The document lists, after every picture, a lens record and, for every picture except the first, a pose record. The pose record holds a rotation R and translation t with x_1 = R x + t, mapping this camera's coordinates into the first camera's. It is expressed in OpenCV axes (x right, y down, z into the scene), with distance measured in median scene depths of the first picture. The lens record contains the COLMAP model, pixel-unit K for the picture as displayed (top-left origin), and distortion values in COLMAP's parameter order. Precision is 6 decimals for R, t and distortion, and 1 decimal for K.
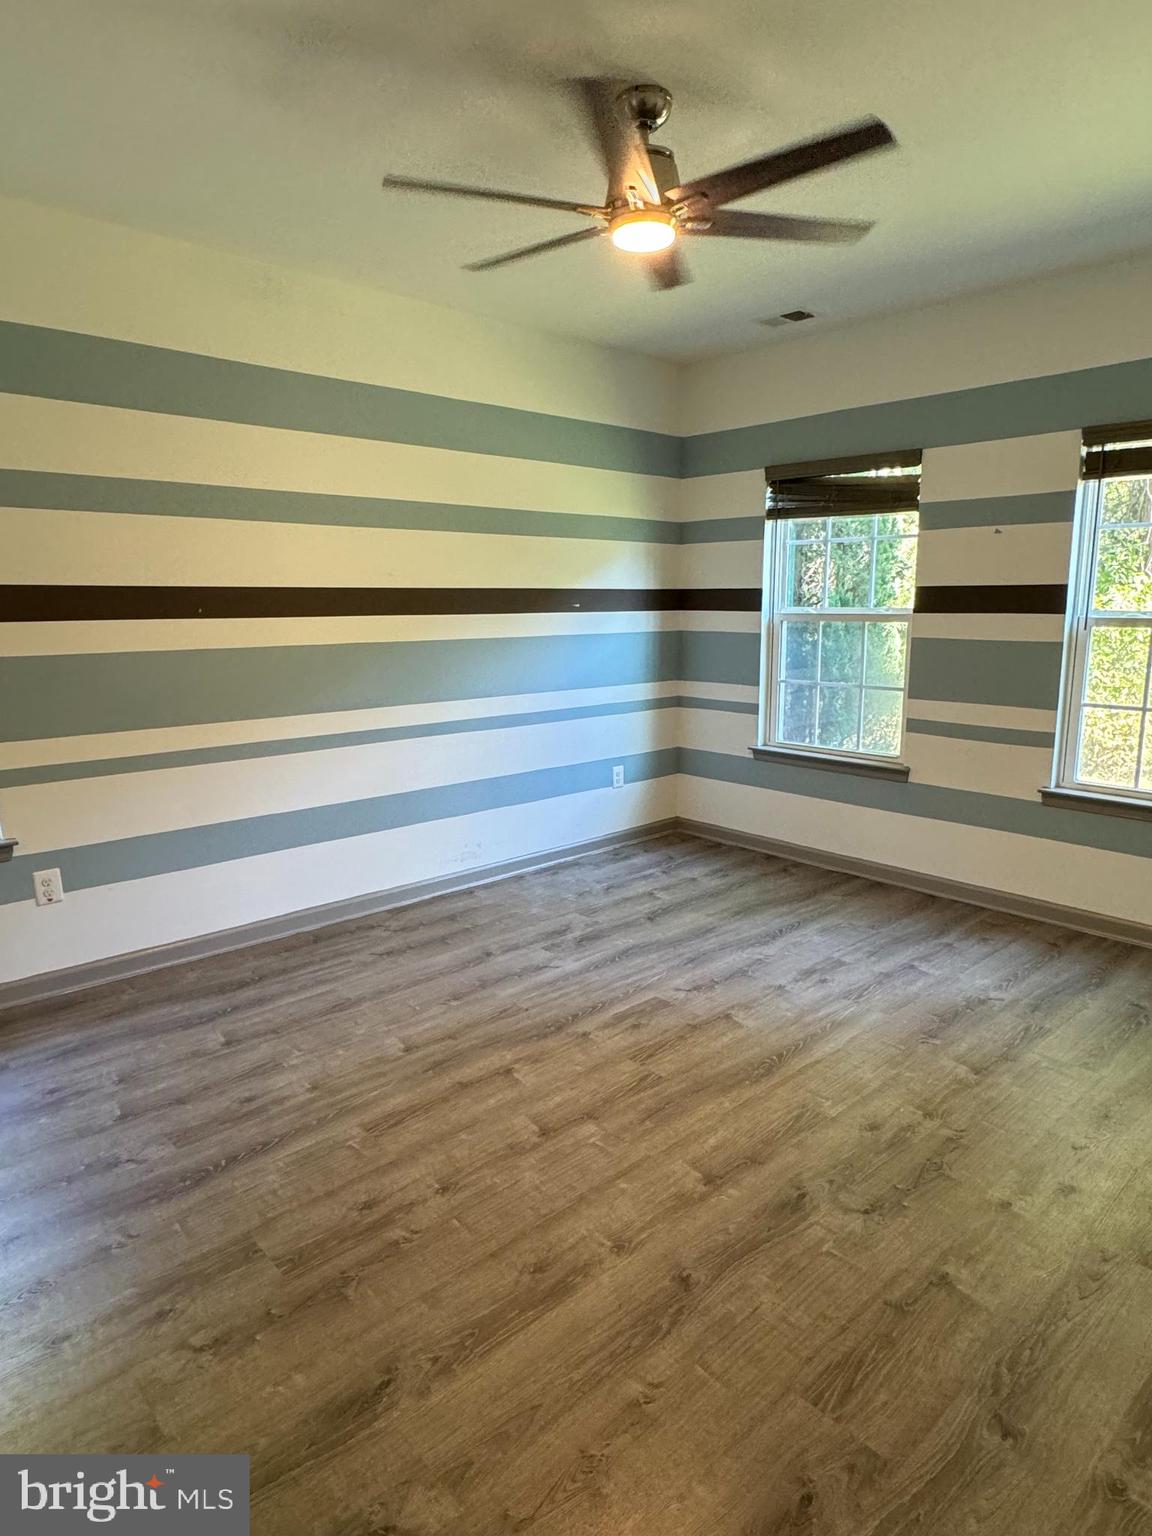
lens RADIAL K [[915.1, 0, 590.0], [0, 915.1, 771.3], [0, 0, 1]] dist [-0.004321, 0.000176]
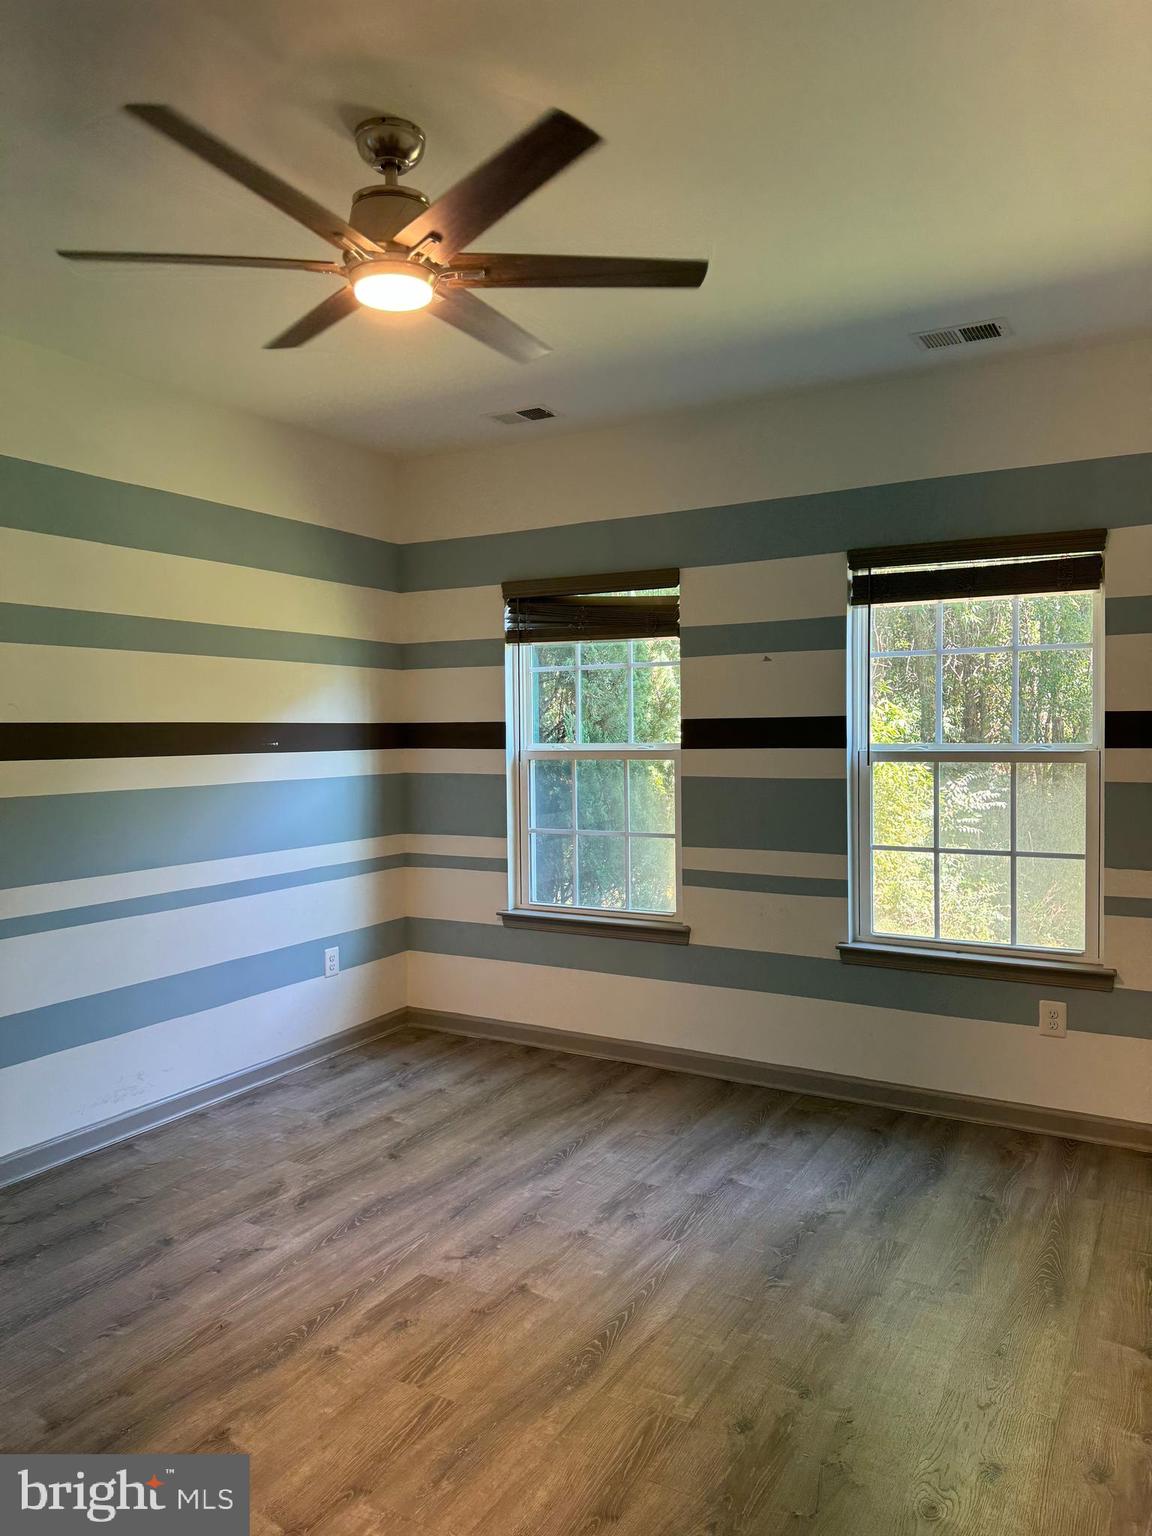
lens RADIAL K [[1075.8, 0, 583.5], [0, 1075.8, 757.7], [0, 0, 1]] dist [0.071241, -0.090065]
pose [[0.954673, -0.015367, 0.297261, -0.052964], [0.063223, 0.986348, -0.152054, -0.017897], [-0.290866, 0.163956, 0.942611, 0.073471]]
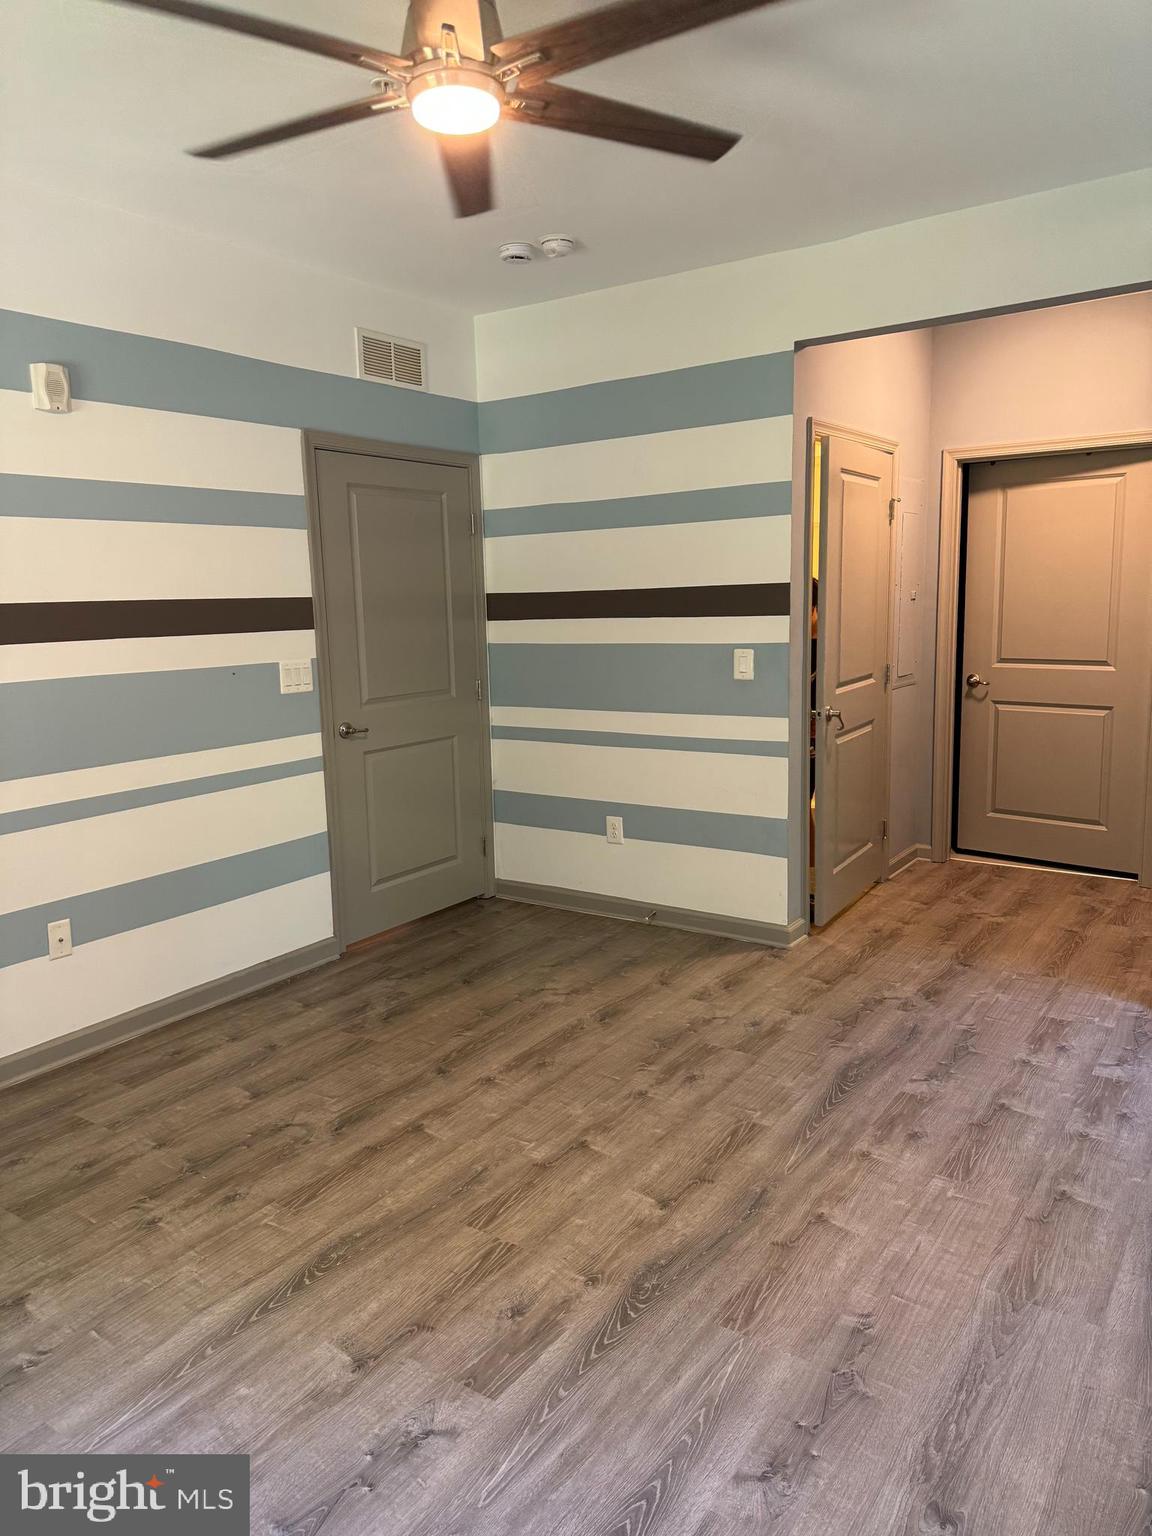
lens RADIAL K [[1075.8, 0, 583.5], [0, 1075.8, 757.7], [0, 0, 1]] dist [0.071241, -0.090065]
pose [[-0.974139, 0.063018, -0.216982, 0.124839], [-0.011059, 0.945870, 0.324359, -0.268222], [0.225677, 0.318370, -0.920712, 1.373770]]
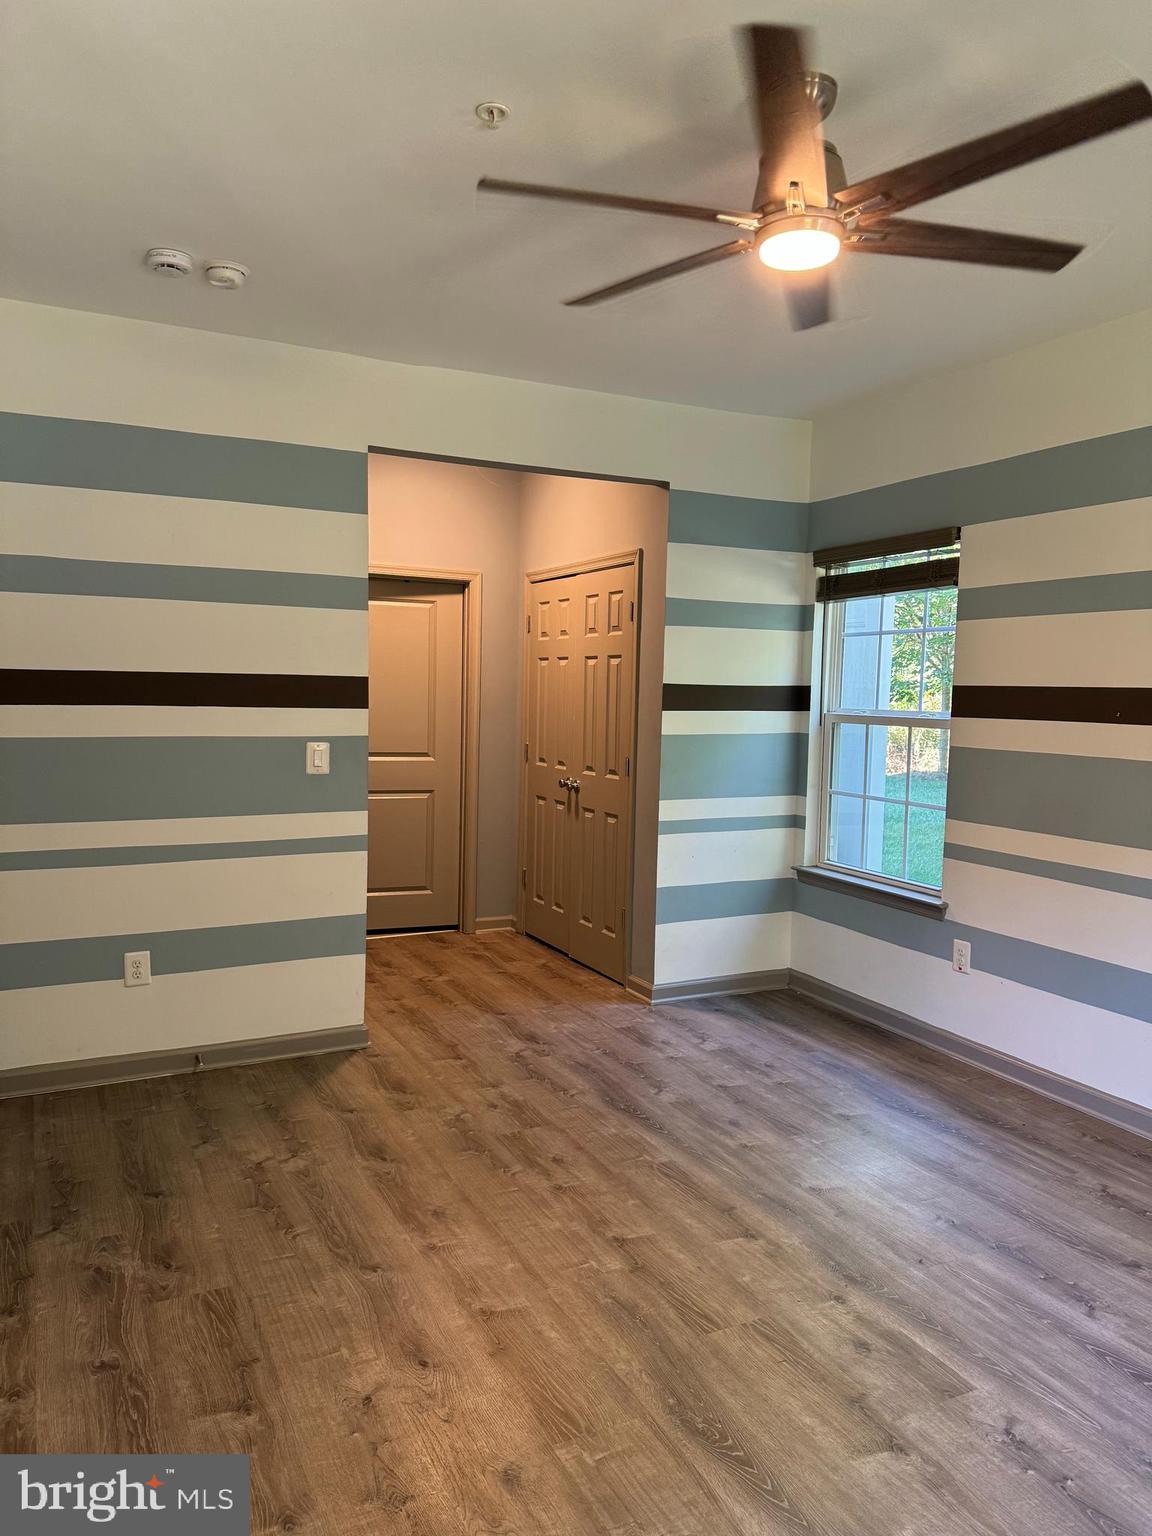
lens RADIAL K [[1071.0, 0, 579.6], [0, 1071.0, 769.1], [0, 0, 1]] dist [0.059071, -0.073320]
pose [[-0.276244, 0.073280, -0.958290, 0.725669], [-0.191782, 0.972833, 0.129677, -0.165076], [0.941758, 0.219605, -0.254685, 0.806994]]
